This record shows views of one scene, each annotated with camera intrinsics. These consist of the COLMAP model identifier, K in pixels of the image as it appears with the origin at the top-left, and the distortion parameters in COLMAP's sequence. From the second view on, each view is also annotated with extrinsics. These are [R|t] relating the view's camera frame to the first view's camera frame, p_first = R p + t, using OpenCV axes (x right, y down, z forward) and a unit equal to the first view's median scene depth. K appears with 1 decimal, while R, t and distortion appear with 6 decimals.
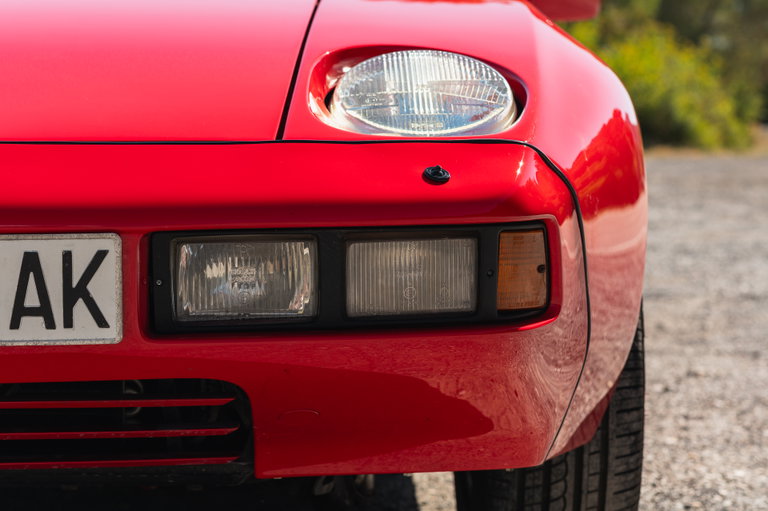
lens RADIAL K [[1973.5, 0, 381.9], [0, 1973.5, 233.4], [0, 0, 1]] dist [-0.009838, -0.467060]
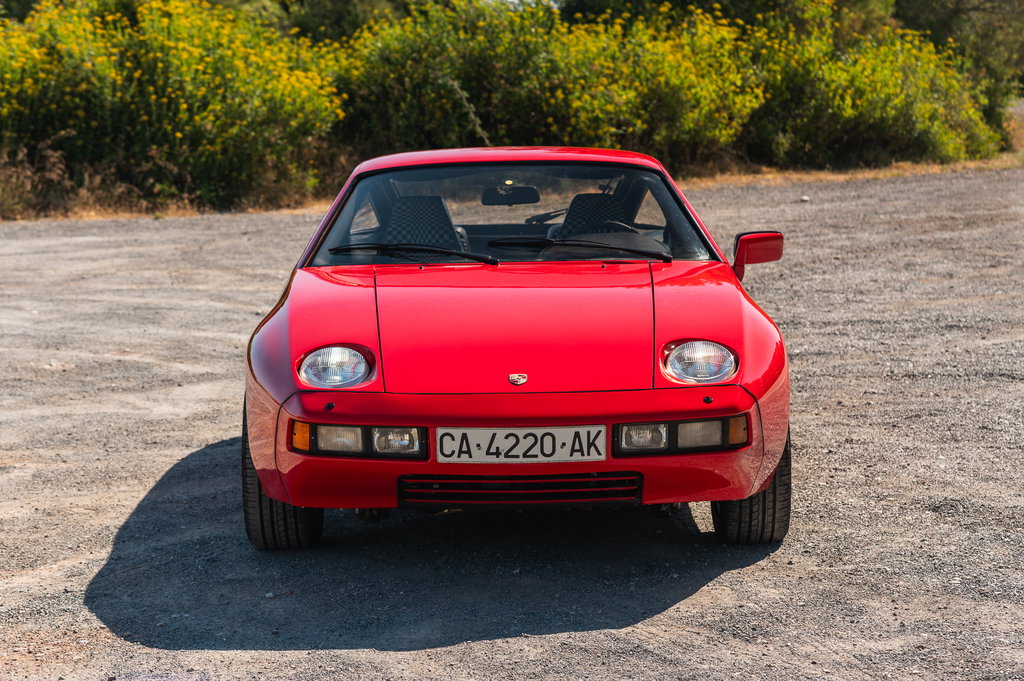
lens RADIAL K [[2584.5, 0, 512.0], [0, 2584.5, 340.5], [0, 0, 1]] dist [0.040009, -0.131947]
pose [[0.999553, -0.015692, -0.025462, -0.160435], [0.017090, 0.998304, 0.055651, -0.329395], [0.024546, -0.056061, 0.998126, -2.772959]]
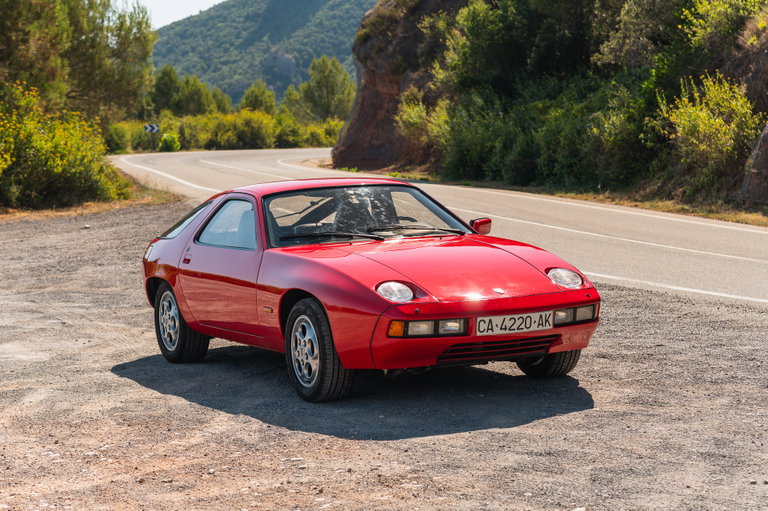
lens RADIAL K [[1973.5, 0, 381.9], [0, 1973.5, 233.4], [0, 0, 1]] dist [-0.009838, -0.467060]
pose [[0.909671, -0.064906, 0.410227, -2.799387], [0.064004, 0.997822, 0.015947, -0.331849], [-0.410369, 0.011750, 0.911844, -3.899693]]
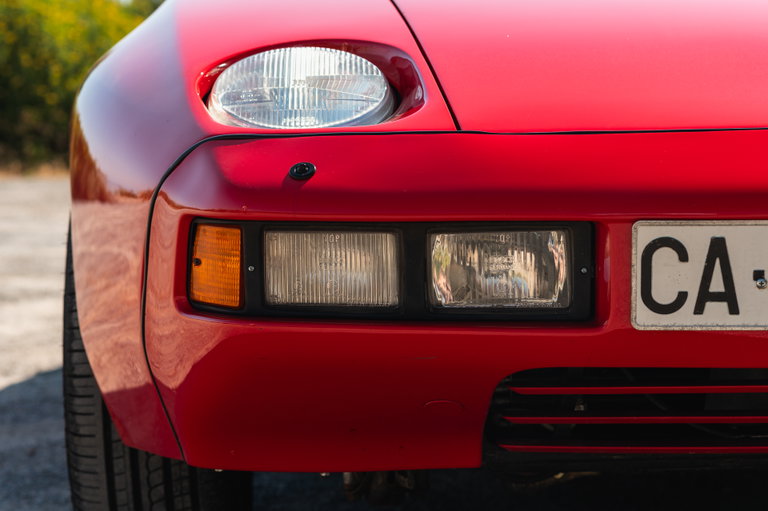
lens RADIAL K [[1973.5, 0, 381.9], [0, 1973.5, 233.4], [0, 0, 1]] dist [-0.009838, -0.467060]
pose [[0.999639, -0.026805, 0.001983, -0.485189], [0.026799, 0.999637, 0.002754, -0.000957], [-0.002056, -0.002700, 0.999994, -0.016366]]
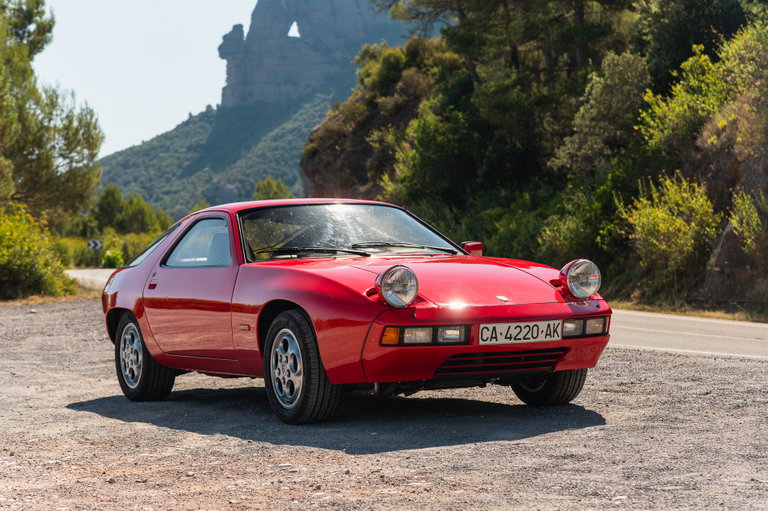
lens RADIAL K [[1973.5, 0, 381.9], [0, 1973.5, 233.4], [0, 0, 1]] dist [-0.009838, -0.467060]
pose [[0.897187, -0.030121, 0.440622, -2.729161], [0.057750, 0.997107, -0.049426, 0.003383], [-0.437858, 0.069790, 0.896331, -3.375371]]
